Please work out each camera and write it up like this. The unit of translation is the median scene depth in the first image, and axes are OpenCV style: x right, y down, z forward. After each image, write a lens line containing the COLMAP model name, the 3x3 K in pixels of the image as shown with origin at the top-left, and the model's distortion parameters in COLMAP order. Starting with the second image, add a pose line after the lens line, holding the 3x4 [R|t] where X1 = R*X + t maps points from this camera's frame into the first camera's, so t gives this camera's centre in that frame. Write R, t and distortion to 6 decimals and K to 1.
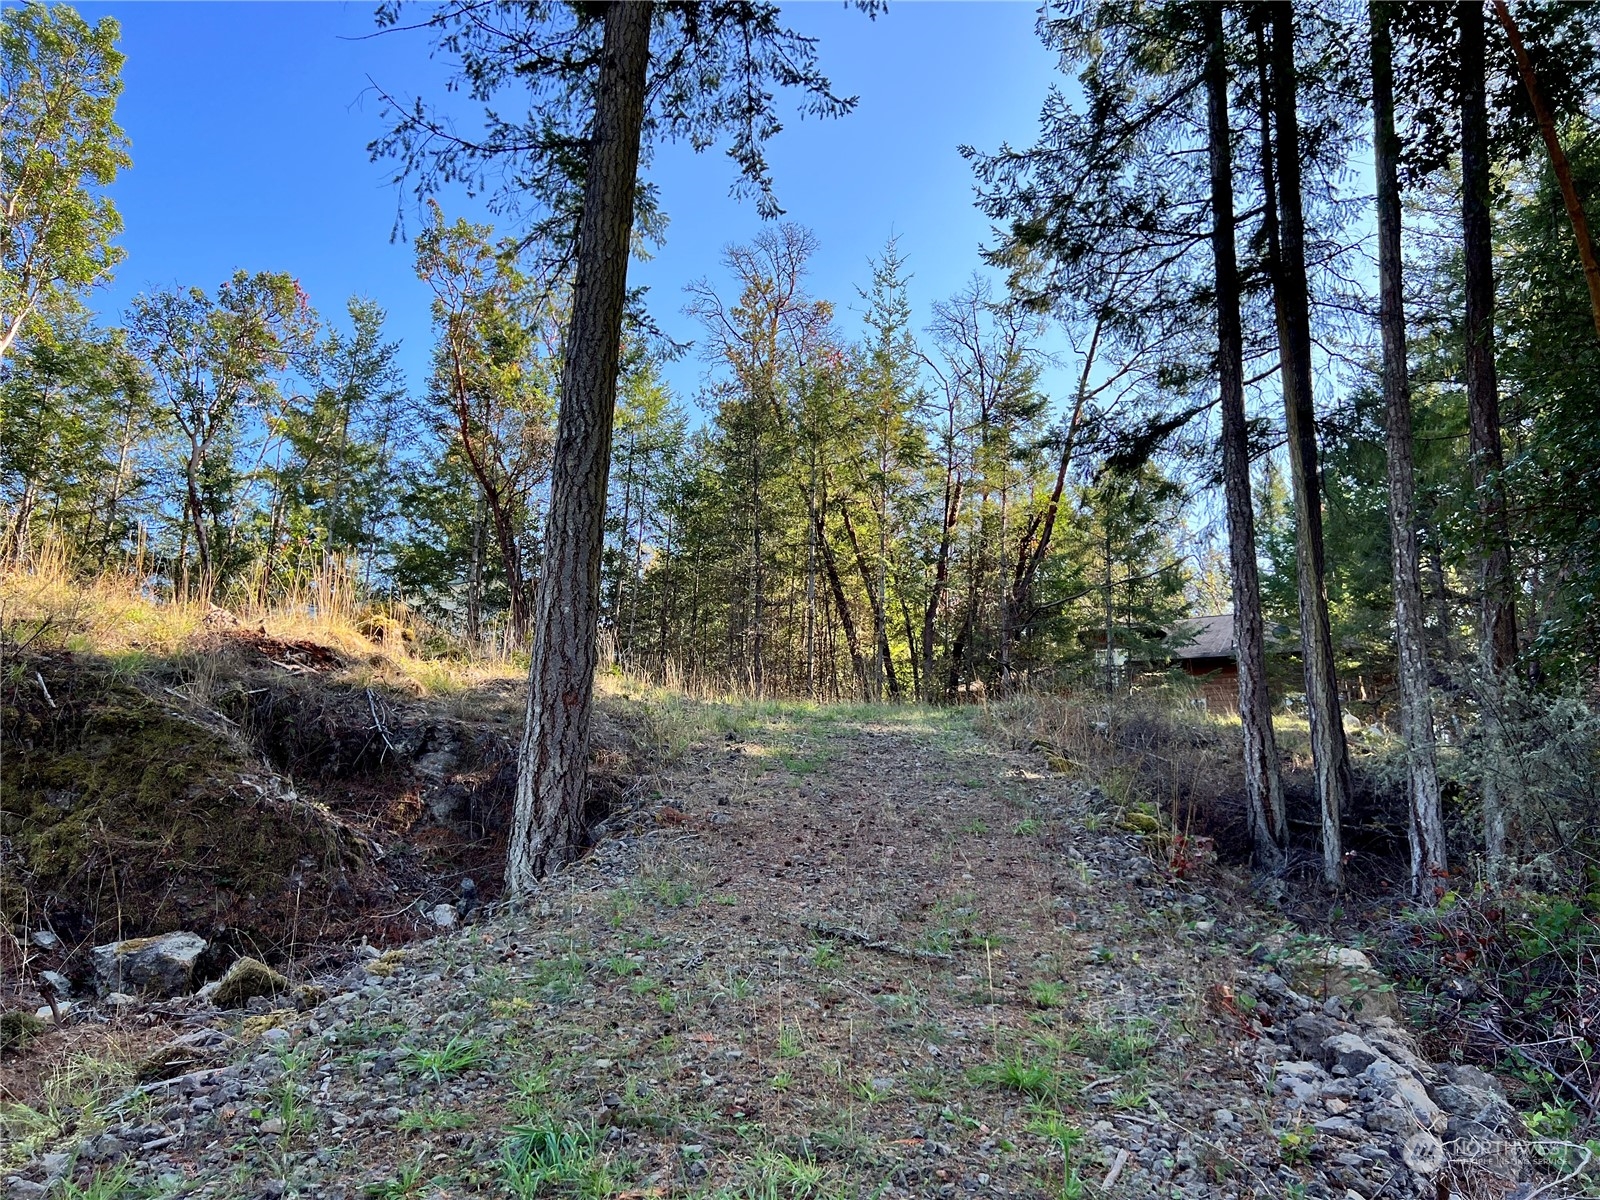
lens RADIAL K [[1114.2, 0, 800.0], [0, 1114.2, 600.0], [0, 0, 1]] dist [0.008005, -0.050146]
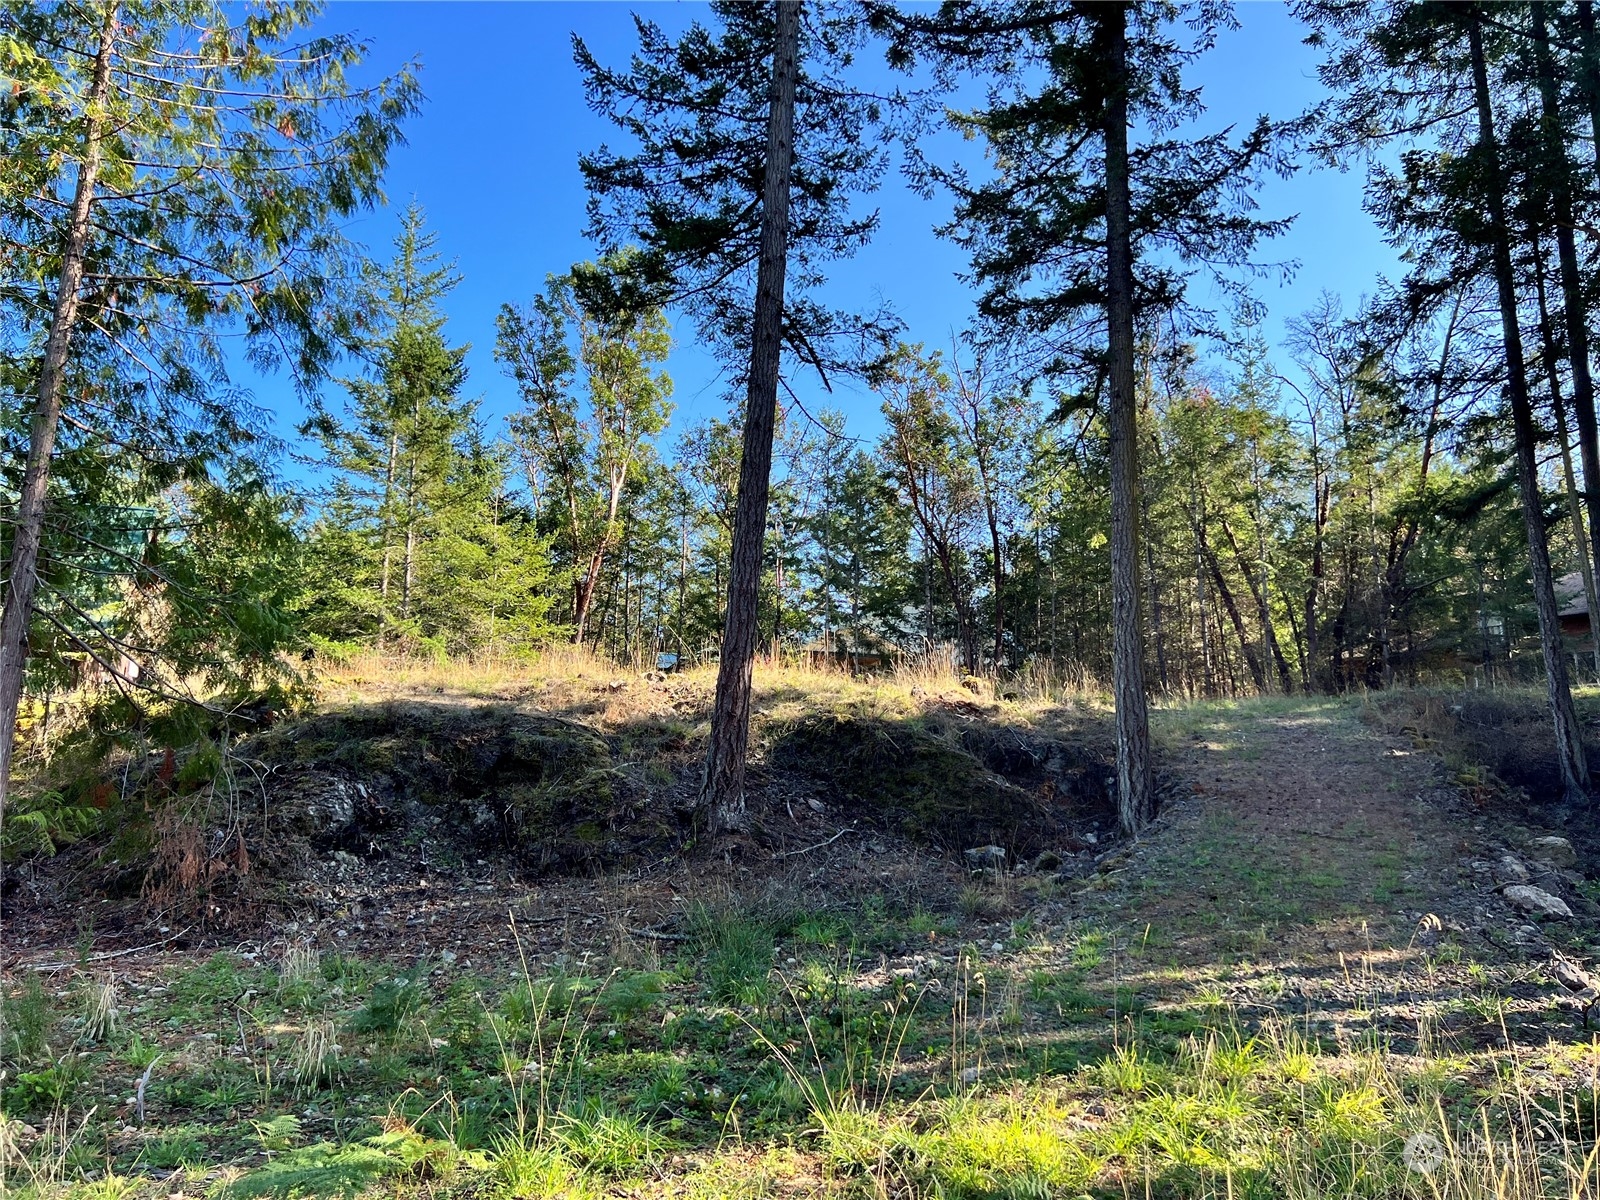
lens RADIAL K [[1114.2, 0, 800.0], [0, 1114.2, 600.0], [0, 0, 1]] dist [0.008005, -0.050146]
pose [[0.949488, -0.088341, -0.301113, -0.039510], [0.097019, 0.995185, 0.013954, -0.059124], [0.298430, -0.042463, 0.953486, -0.273673]]
